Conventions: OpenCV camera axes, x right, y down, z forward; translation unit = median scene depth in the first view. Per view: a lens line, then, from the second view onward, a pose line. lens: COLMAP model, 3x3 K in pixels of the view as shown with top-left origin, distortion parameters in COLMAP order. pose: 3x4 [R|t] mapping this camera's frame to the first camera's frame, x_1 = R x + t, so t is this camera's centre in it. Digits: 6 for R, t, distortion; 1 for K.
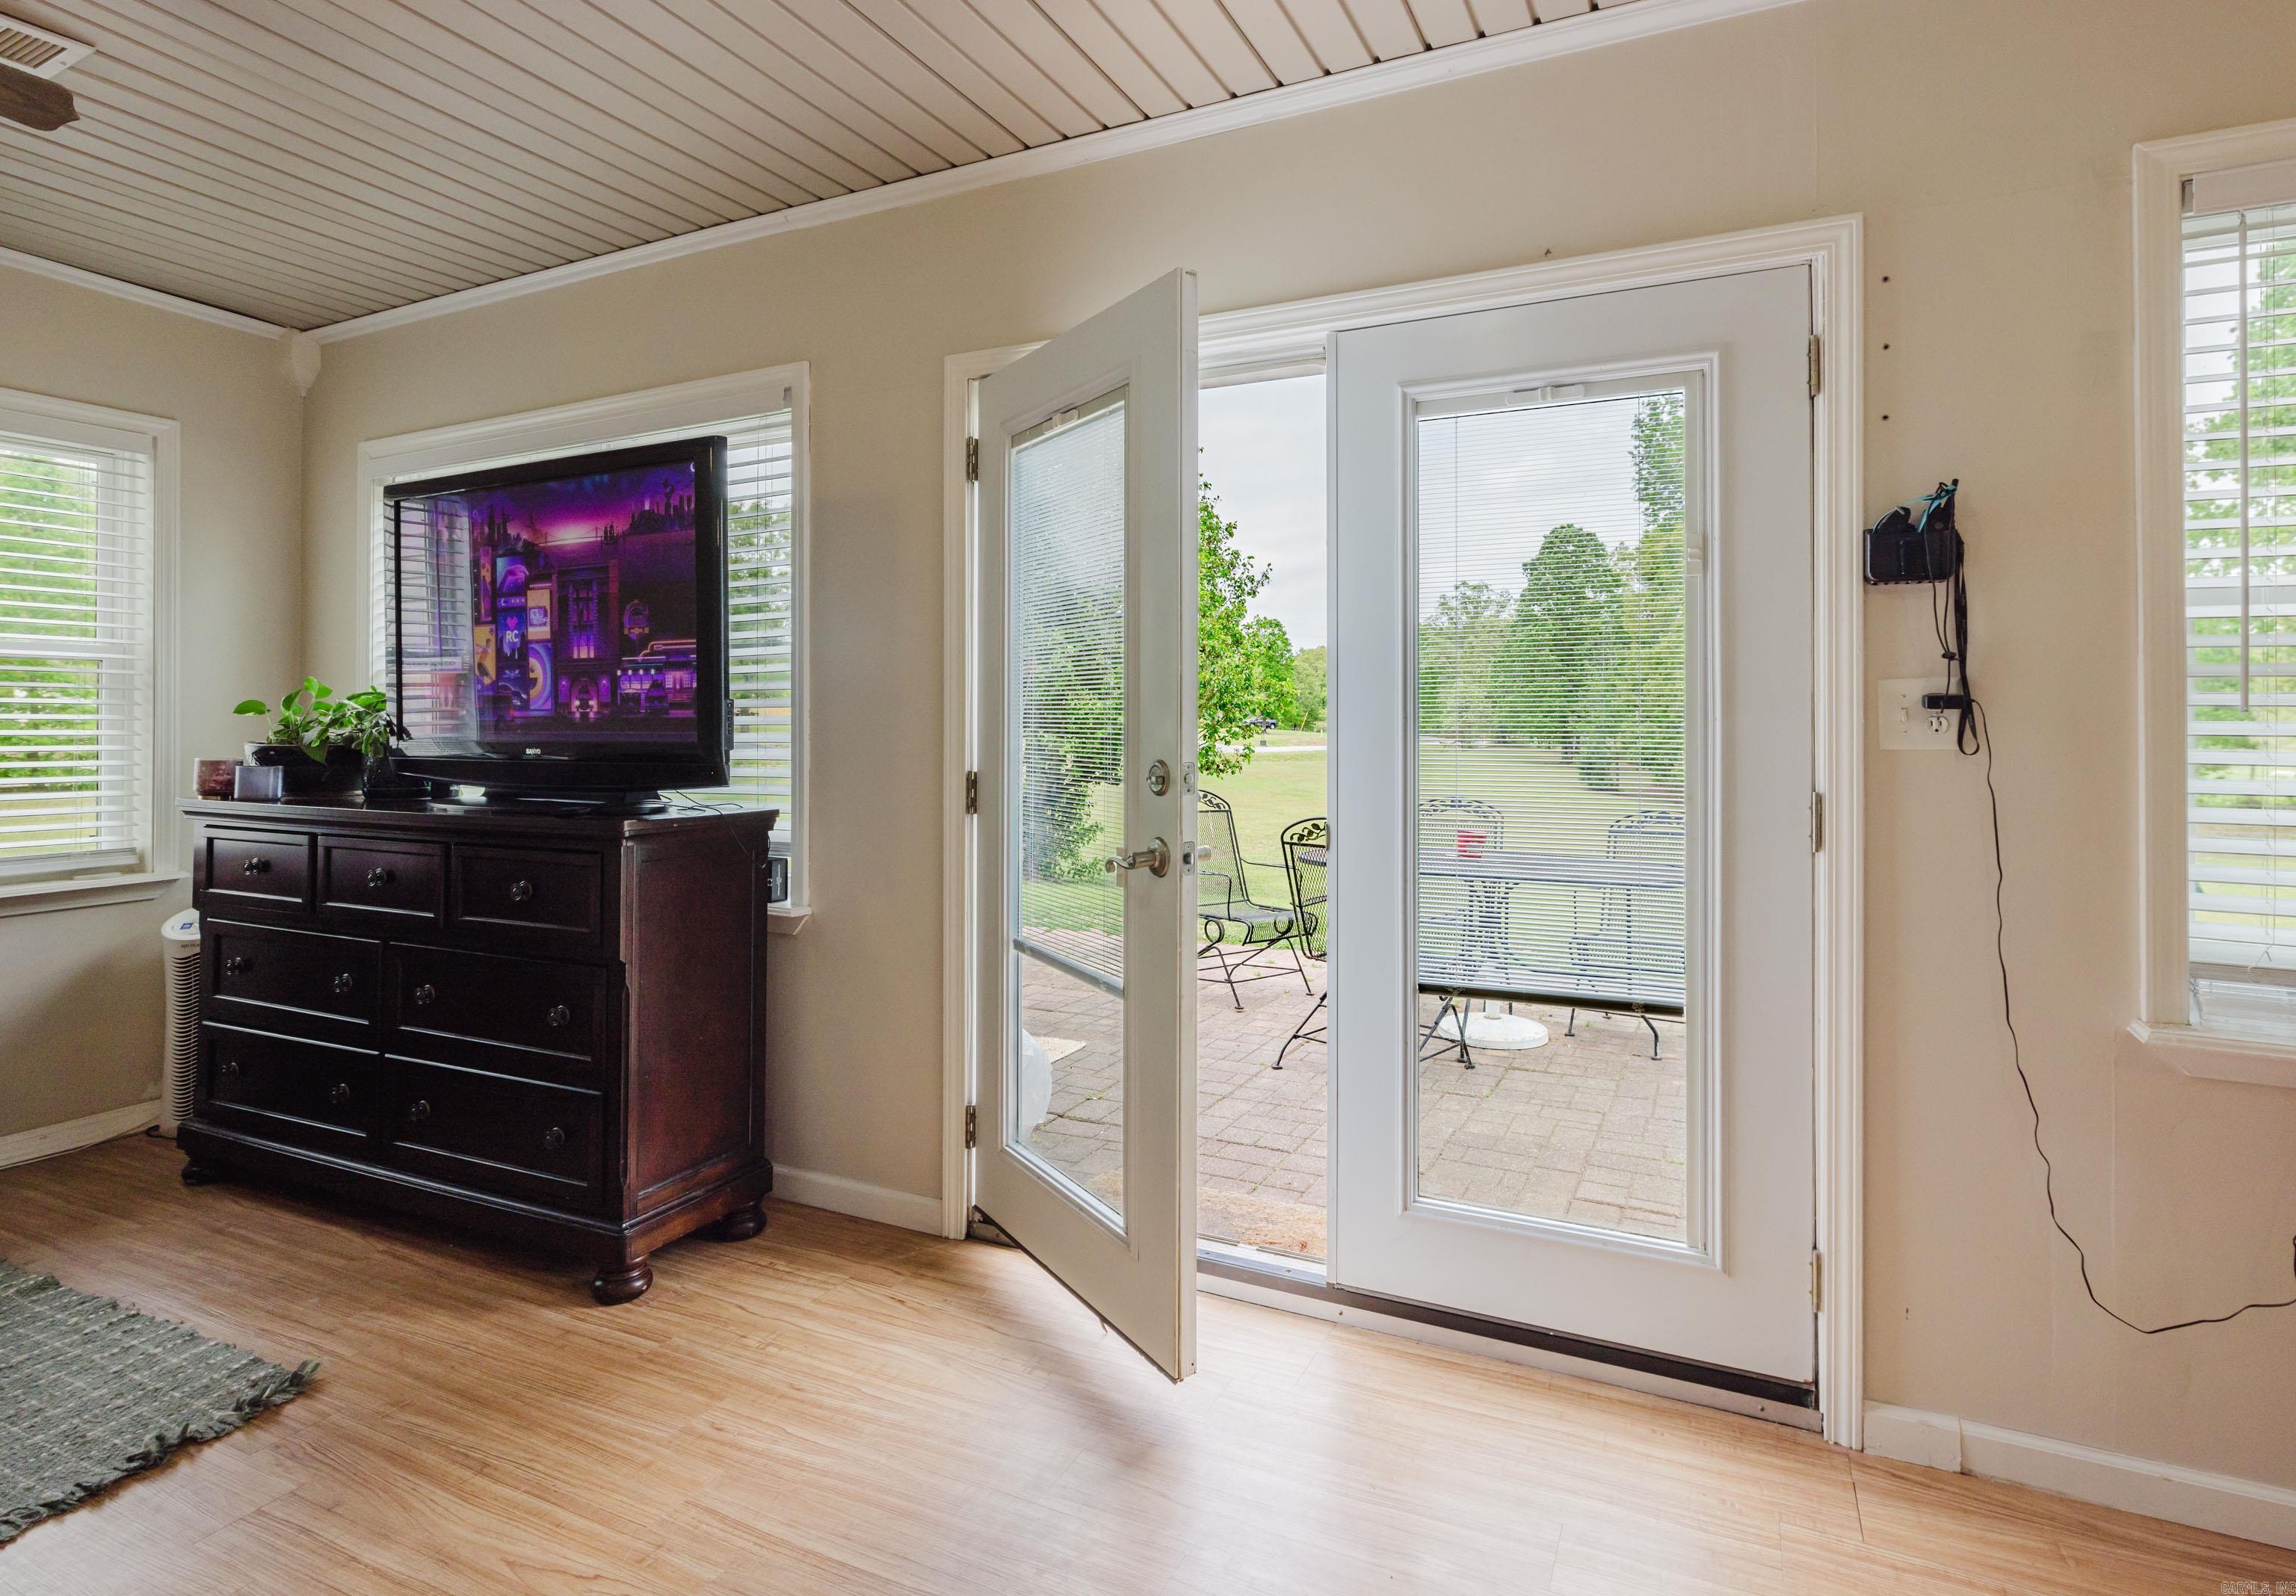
lens RADIAL K [[1177.1, 0, 1212.9], [0, 1177.1, 712.1], [0, 0, 1]] dist [-0.003179, -0.002058]
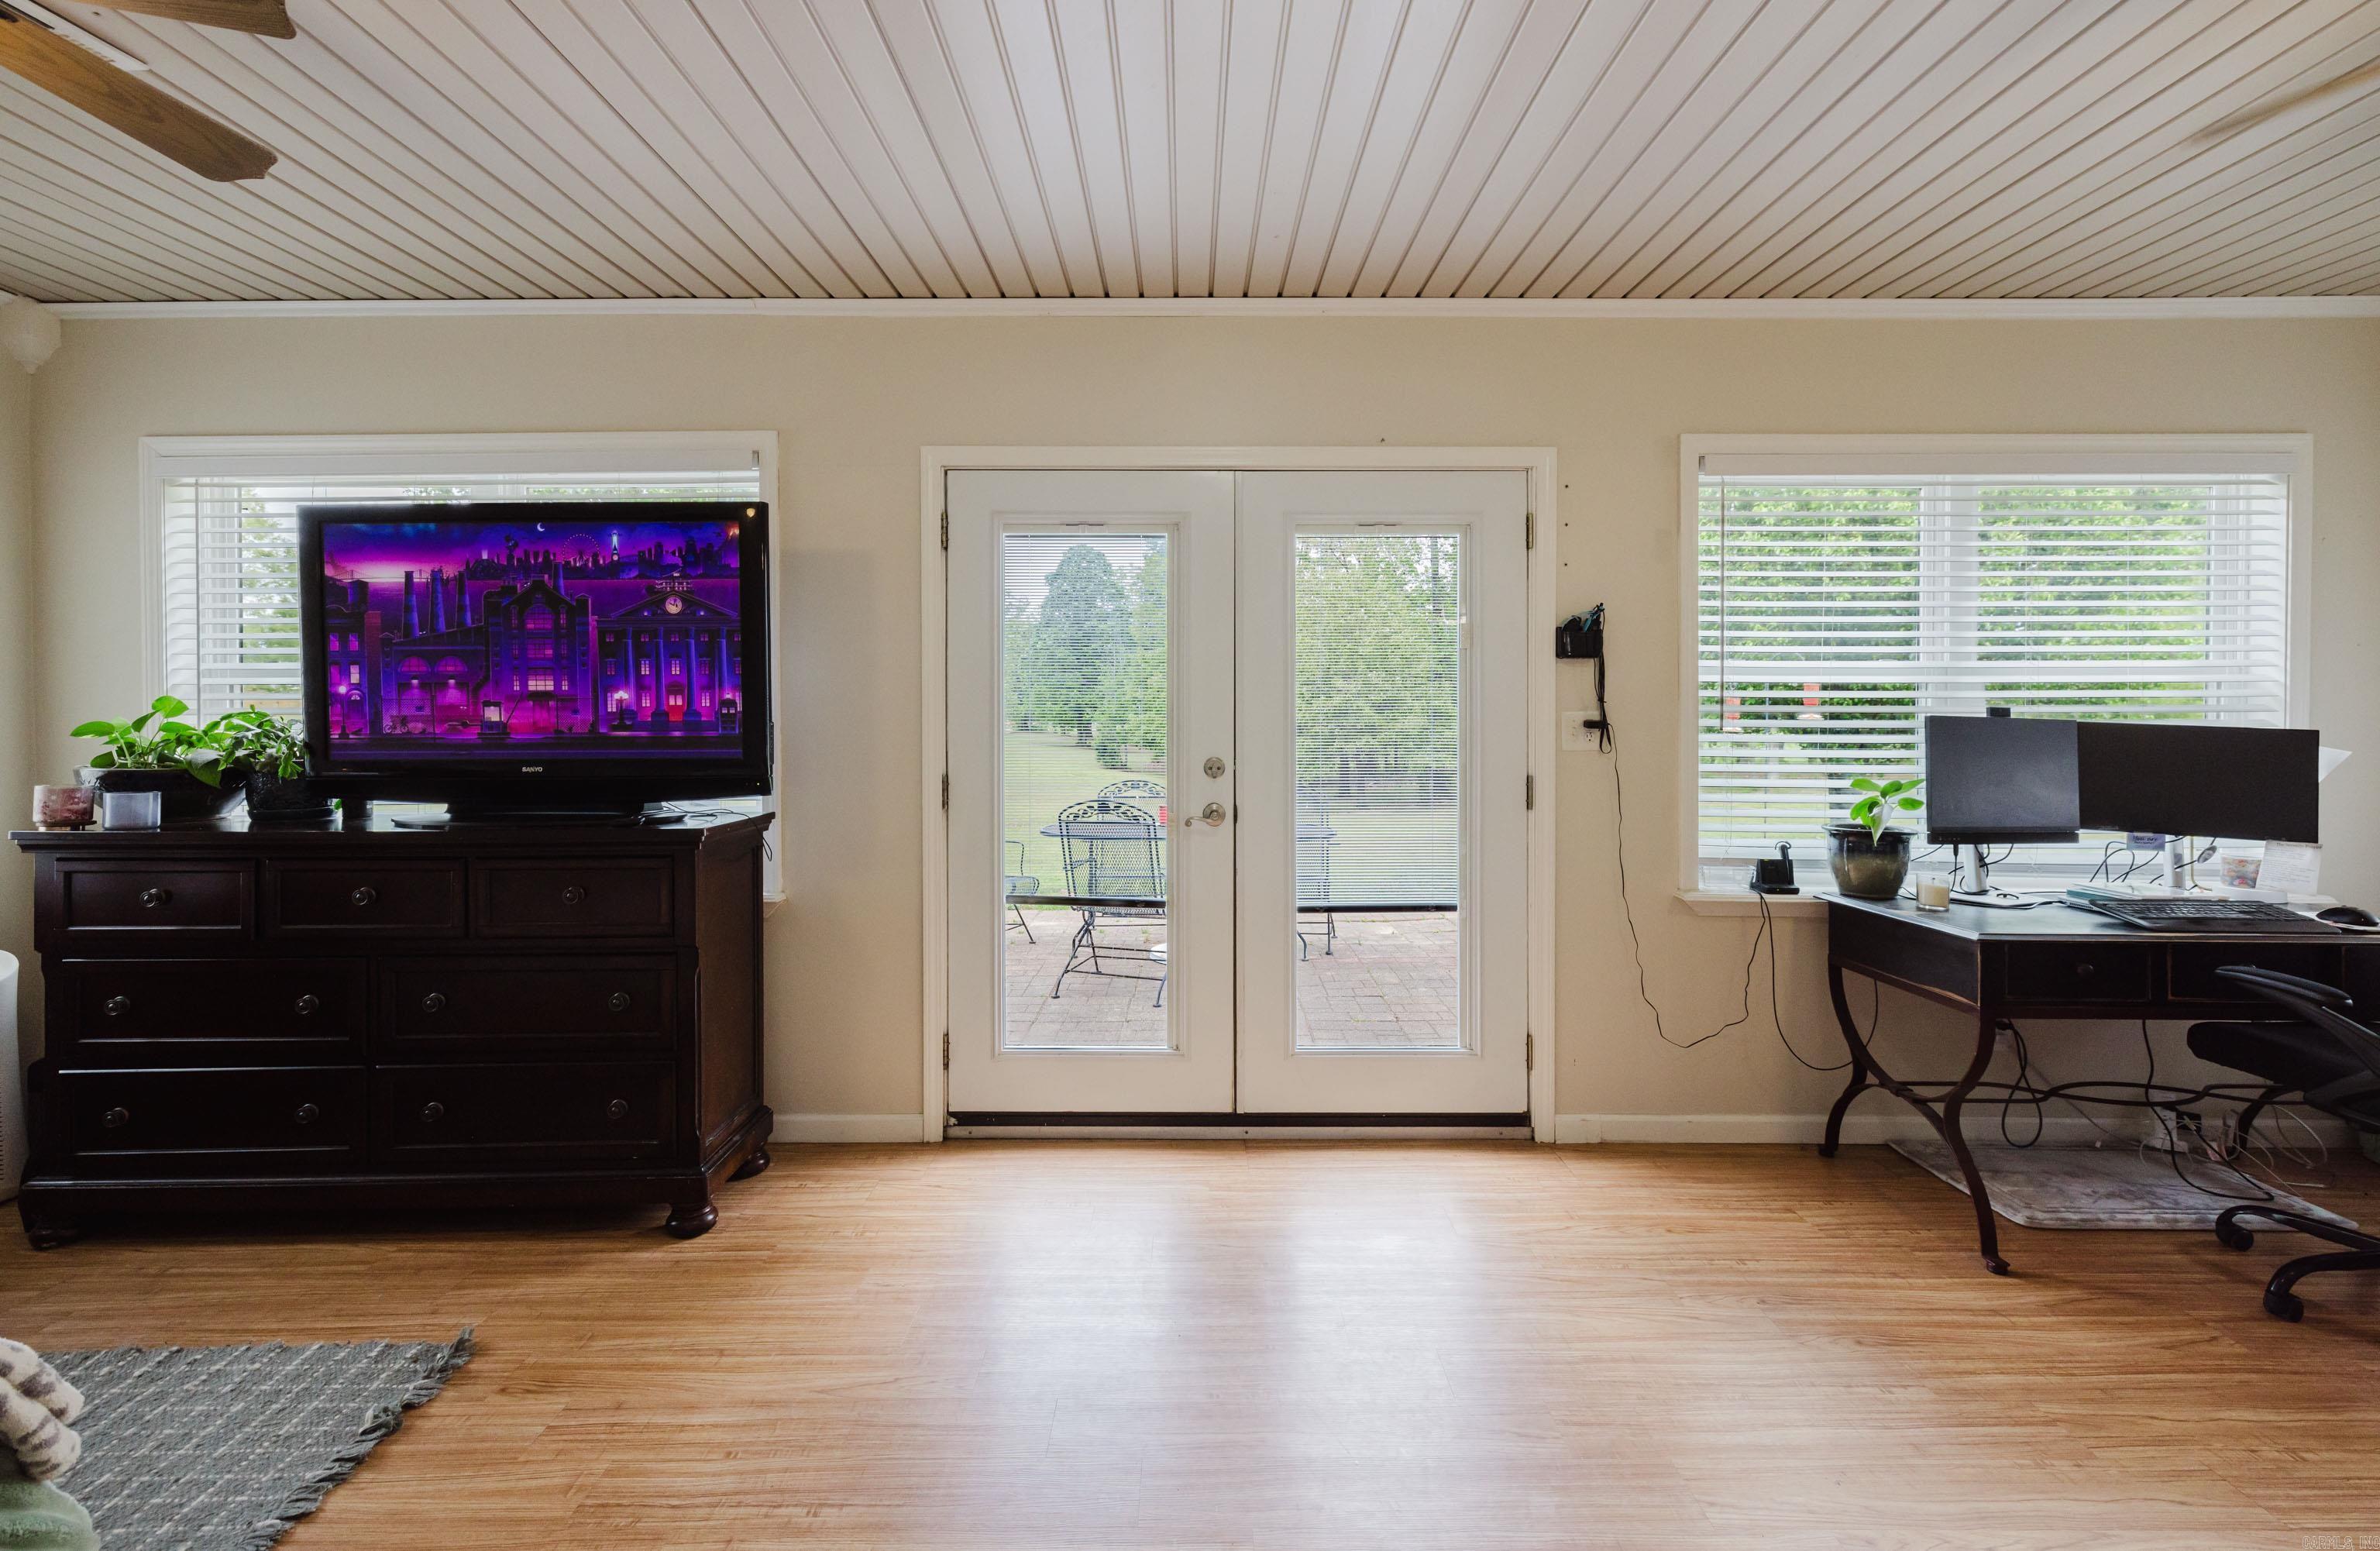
lens RADIAL K [[1019.9, 0, 1216.1], [0, 1019.9, 741.8], [0, 0, 1]] dist [0.011753, -0.001516]
pose [[0.901674, -0.010254, 0.432295, -0.463401], [0.000216, 0.999729, 0.023262, -0.014916], [-0.432417, -0.020881, 0.901432, -0.137244]]
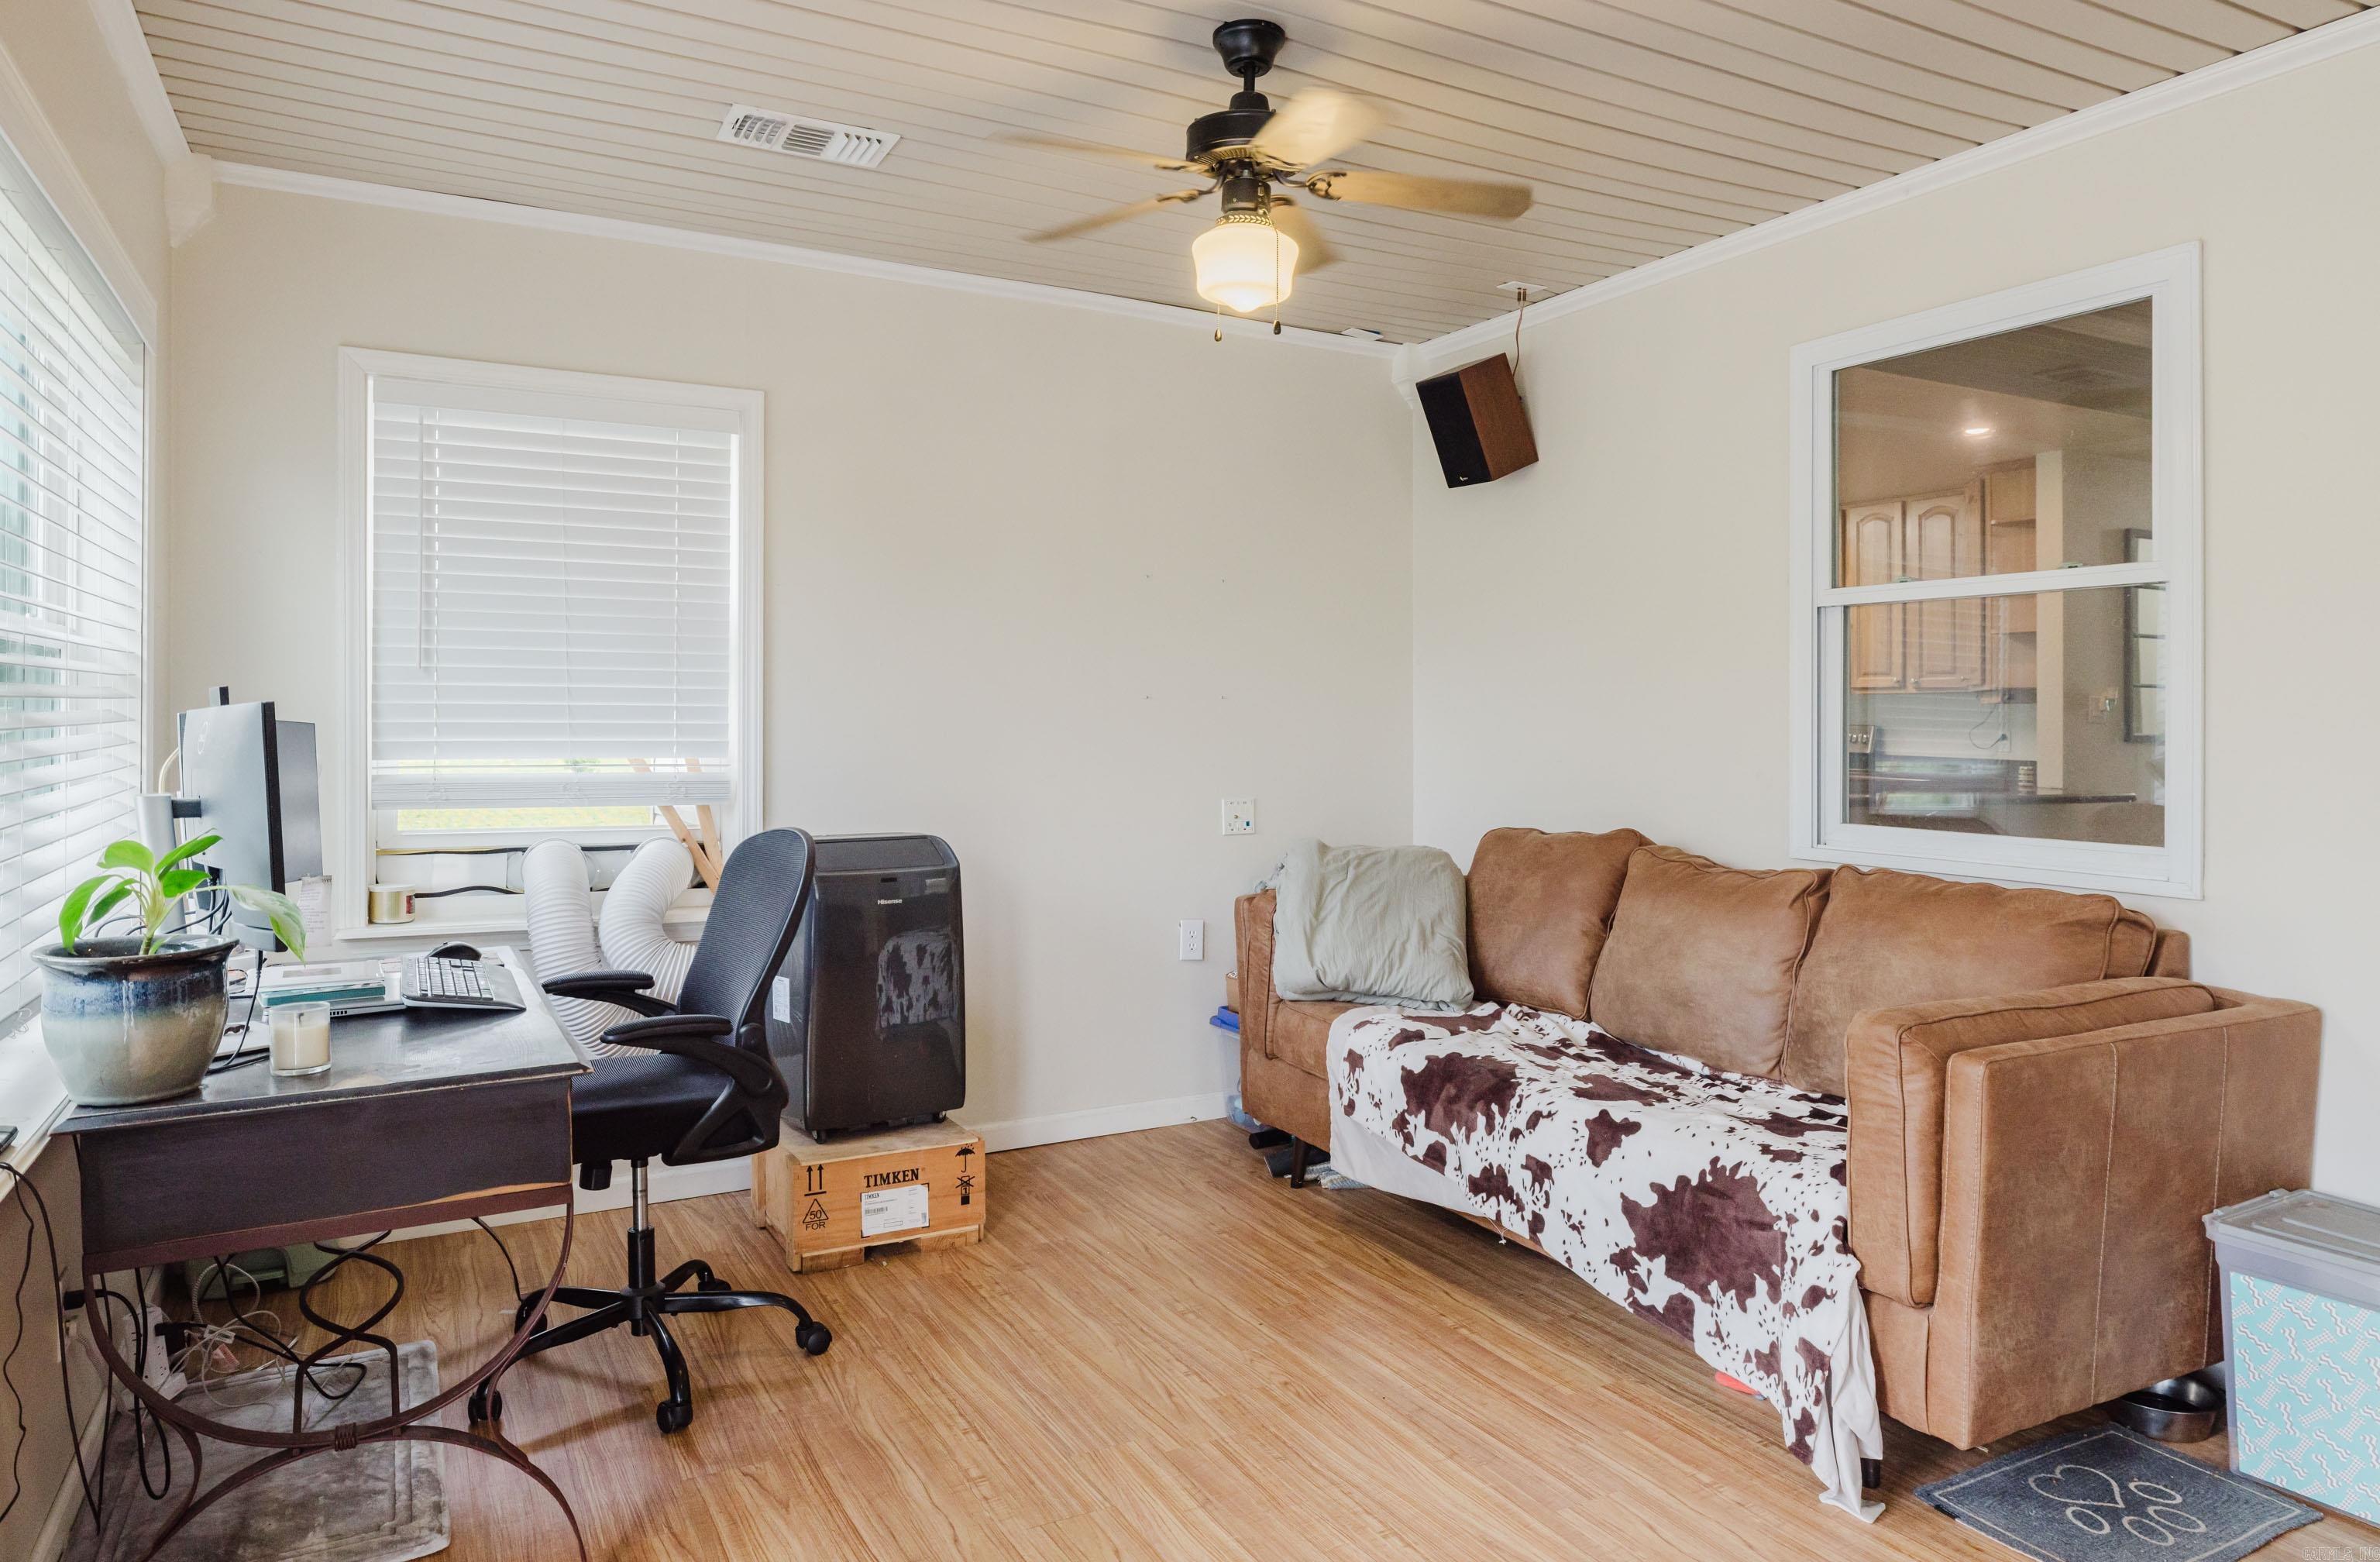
lens RADIAL K [[1512.6, 0, 1176.6], [0, 1512.6, 696.1], [0, 0, 1]] dist [-0.007114, -0.000657]
pose [[-0.788963, 0.002209, 0.614436, -0.201928], [-0.001315, 0.999985, -0.005284, -0.018714], [-0.614439, -0.004977, -0.788949, 0.899474]]
